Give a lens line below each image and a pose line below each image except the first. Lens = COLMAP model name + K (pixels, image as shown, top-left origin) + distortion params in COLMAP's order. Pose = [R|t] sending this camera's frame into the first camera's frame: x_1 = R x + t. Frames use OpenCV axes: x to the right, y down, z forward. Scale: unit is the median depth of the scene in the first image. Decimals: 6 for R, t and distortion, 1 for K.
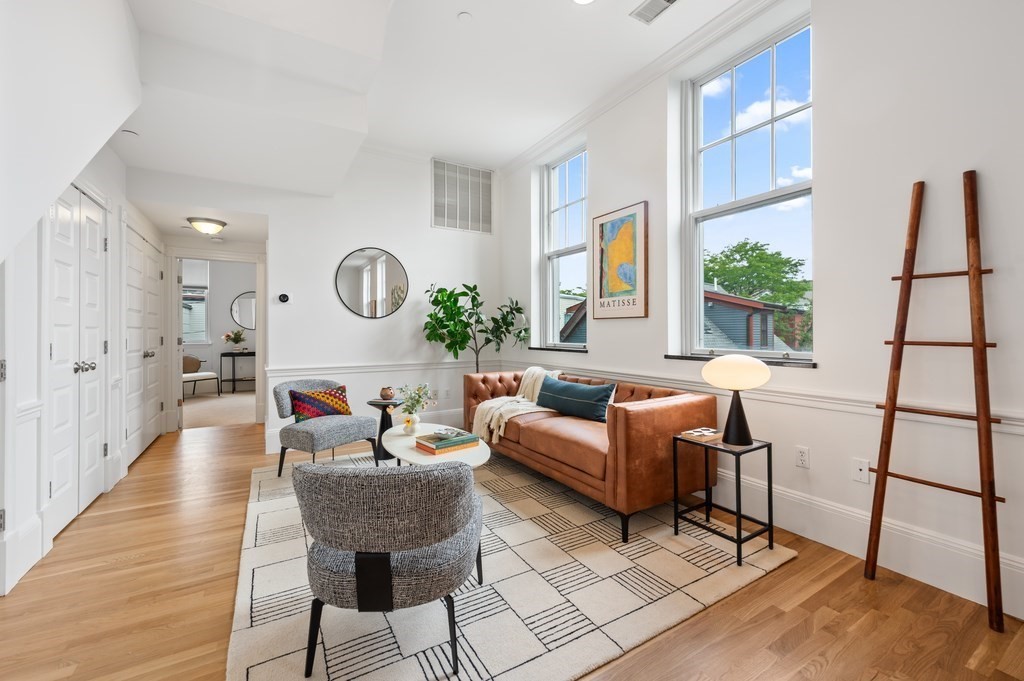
lens RADIAL K [[417.7, 0, 515.7], [0, 417.7, 332.0], [0, 0, 1]] dist [-0.001591, -0.000275]
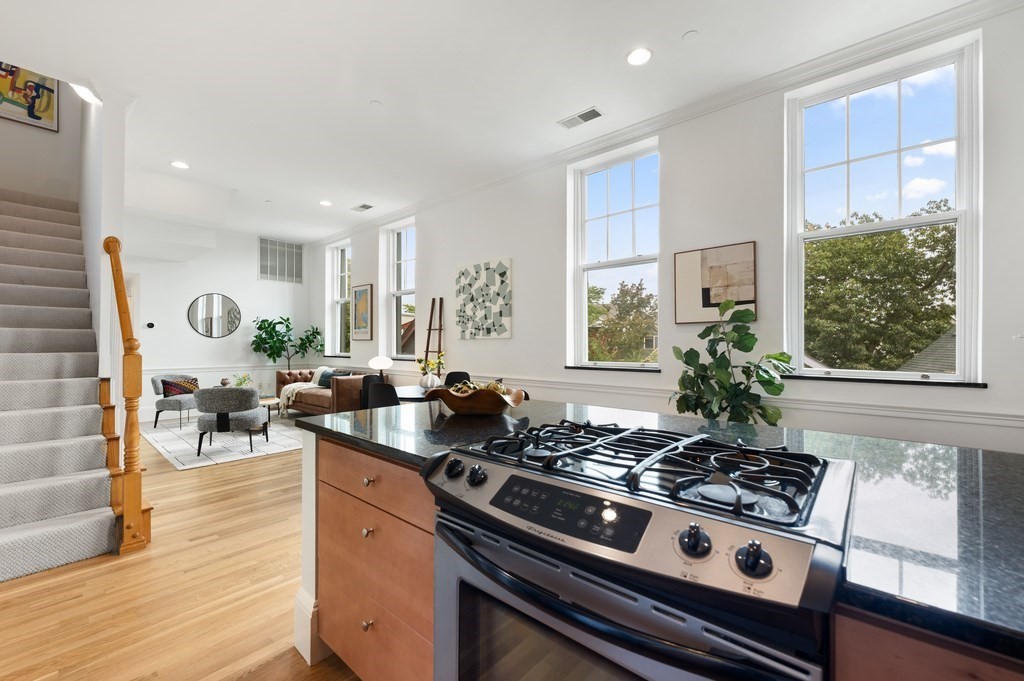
lens RADIAL K [[413.8, 0, 511.2], [0, 413.8, 342.8], [0, 0, 1]] dist [-0.001125, -0.000017]
pose [[0.951051, 0.004975, 0.308994, 0.273178], [-0.003760, 0.999983, -0.004528, -0.011757], [-0.309011, 0.003144, 0.951053, -0.944608]]
